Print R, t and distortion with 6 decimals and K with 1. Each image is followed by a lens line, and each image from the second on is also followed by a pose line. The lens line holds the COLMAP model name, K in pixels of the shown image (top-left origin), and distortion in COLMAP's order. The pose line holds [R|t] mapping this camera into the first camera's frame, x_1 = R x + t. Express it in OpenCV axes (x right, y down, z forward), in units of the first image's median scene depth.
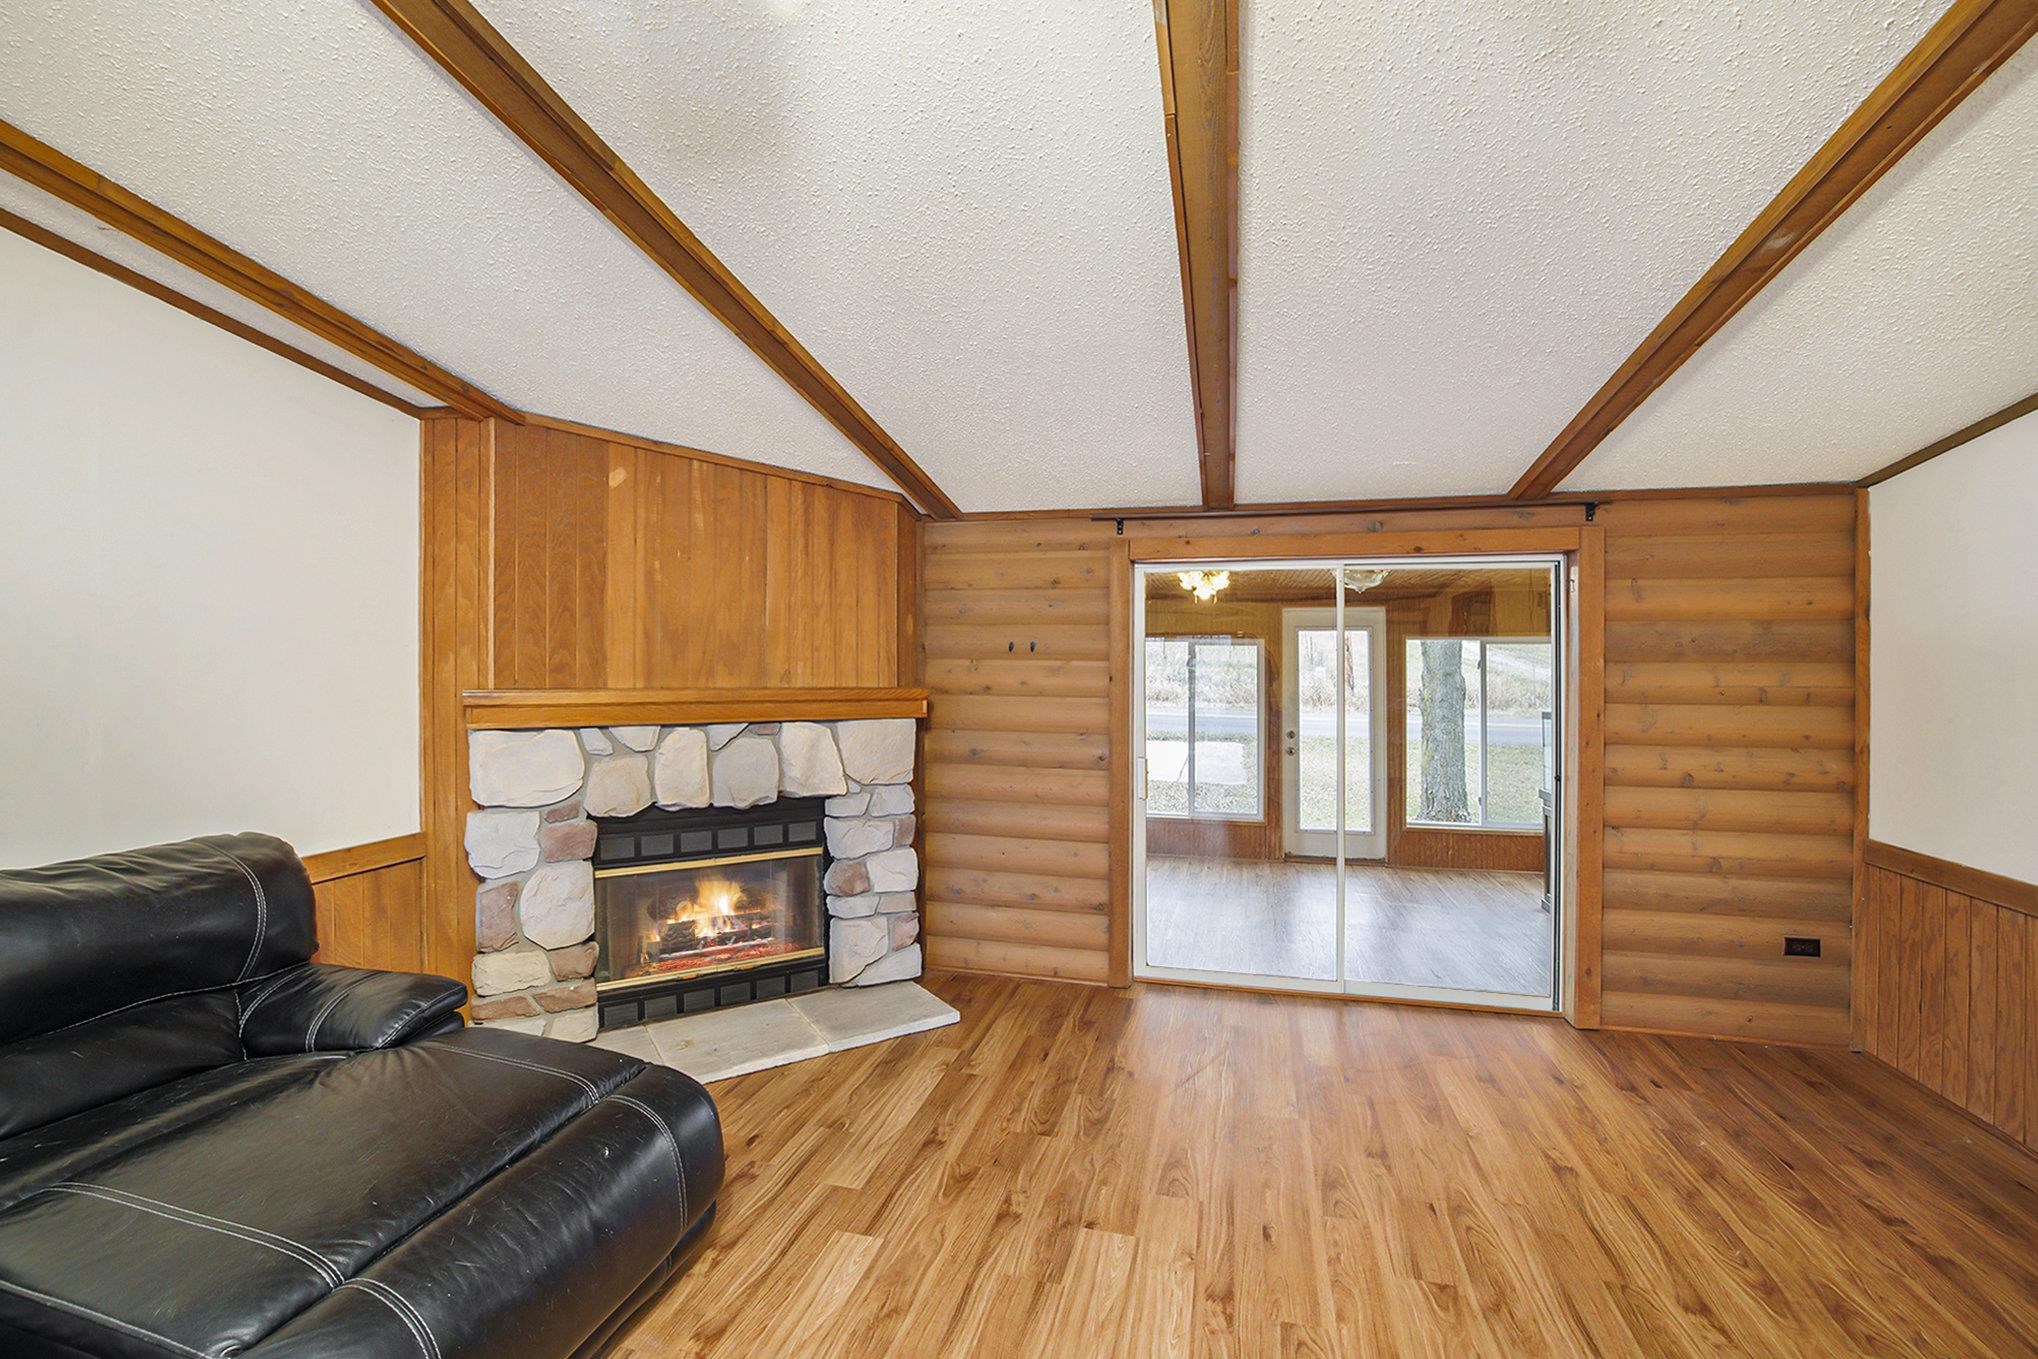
lens RADIAL K [[874.5, 0, 1027.4], [0, 874.5, 681.8], [0, 0, 1]] dist [-0.027161, 0.003462]
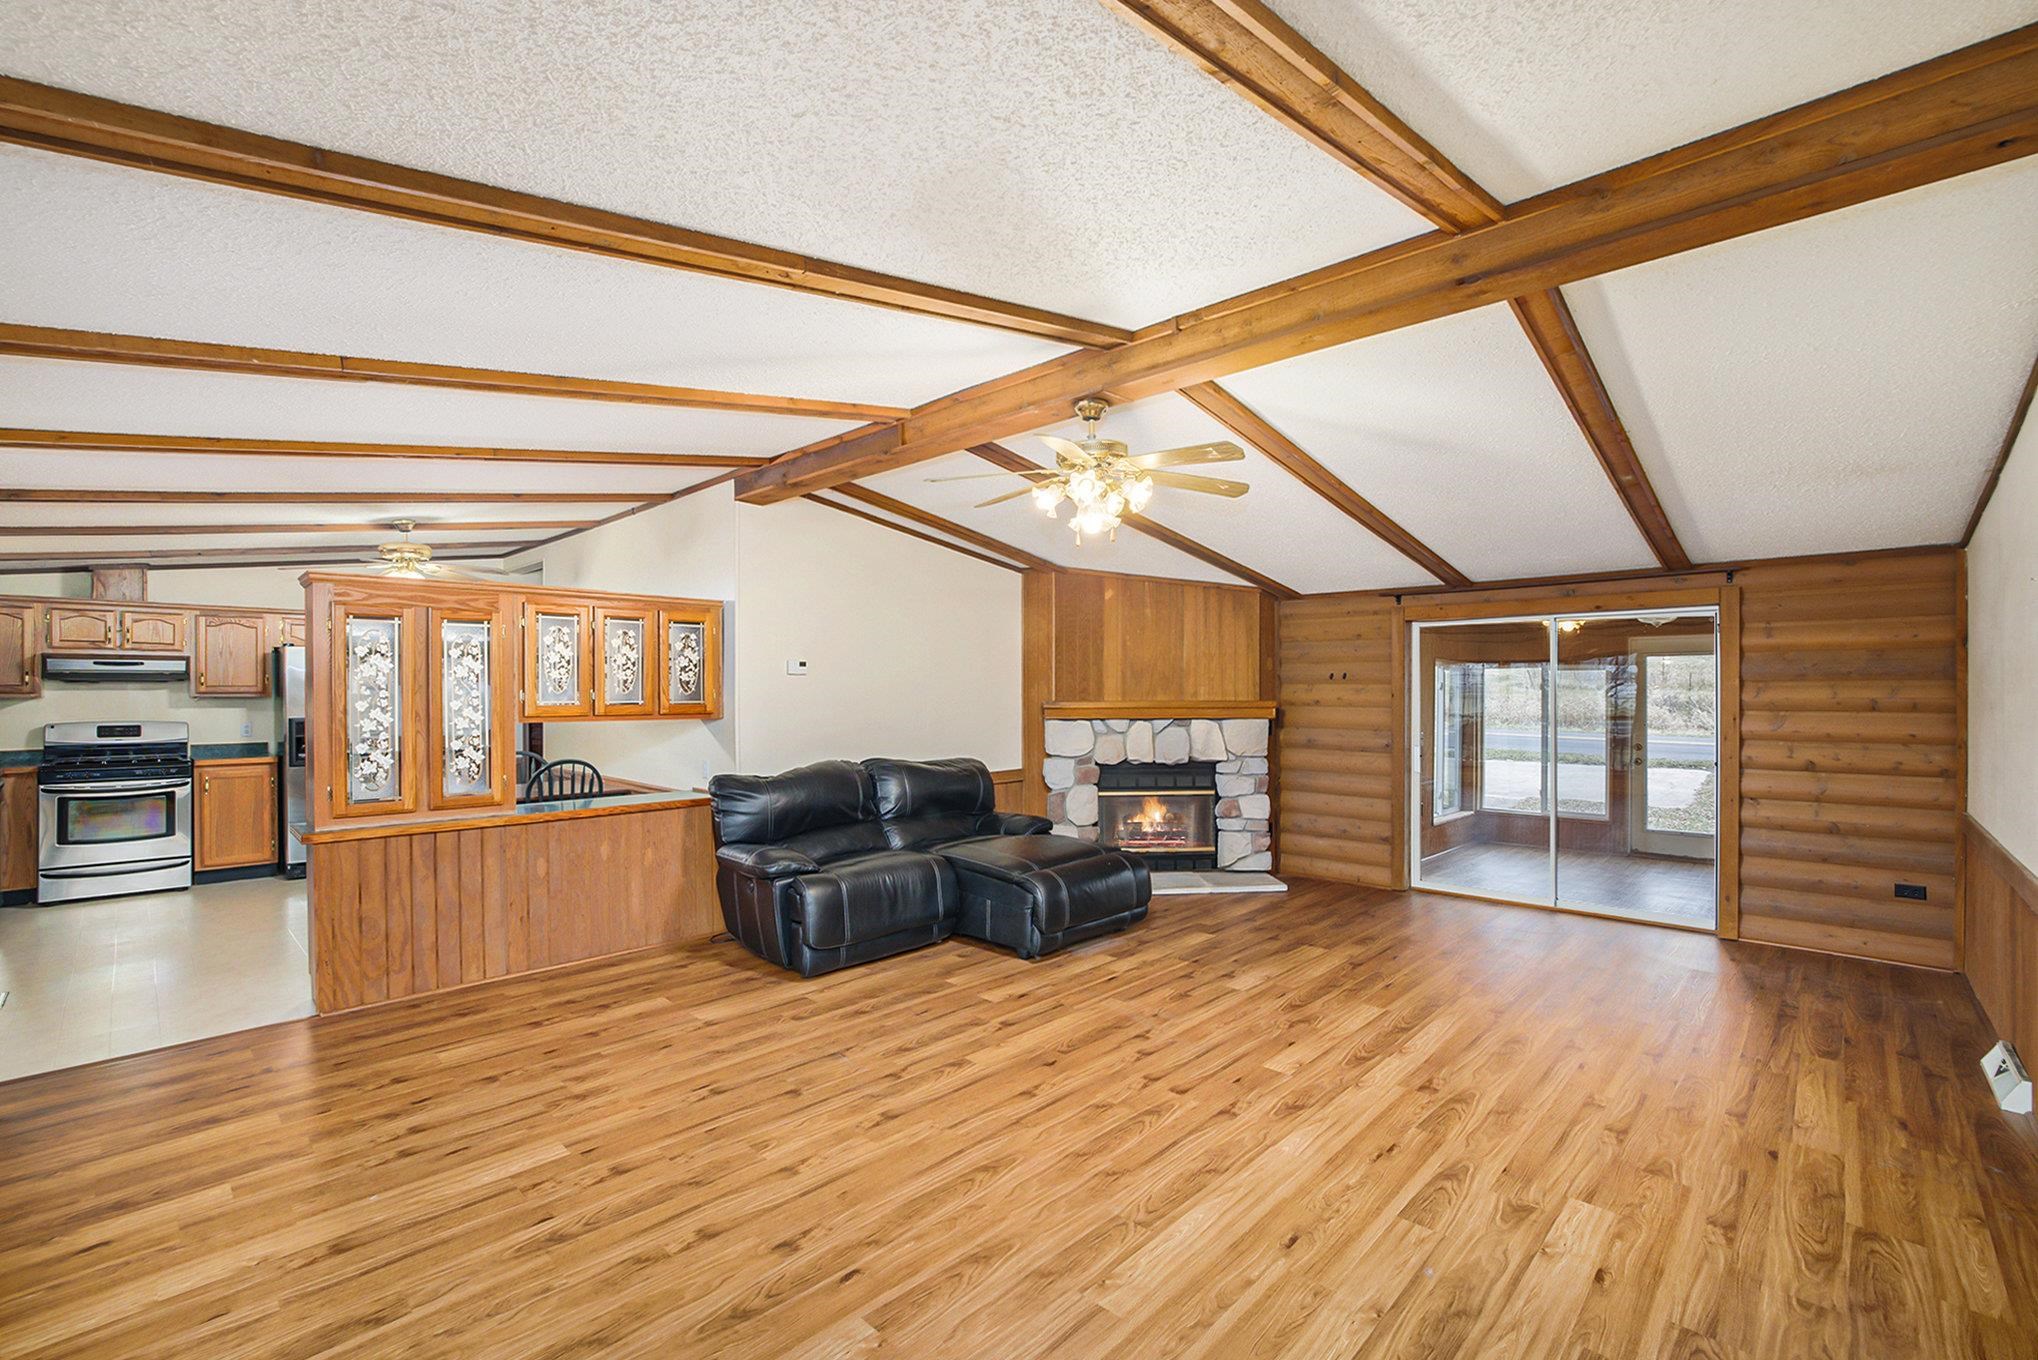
lens RADIAL K [[874.5, 0, 1020.9], [0, 874.5, 686.0], [0, 0, 1]] dist [-0.027161, 0.003462]
pose [[0.863849, -0.009033, -0.503670, 0.341916], [-0.003367, 0.999713, -0.023704, 0.020980], [0.503739, 0.022172, 0.863571, -0.784184]]
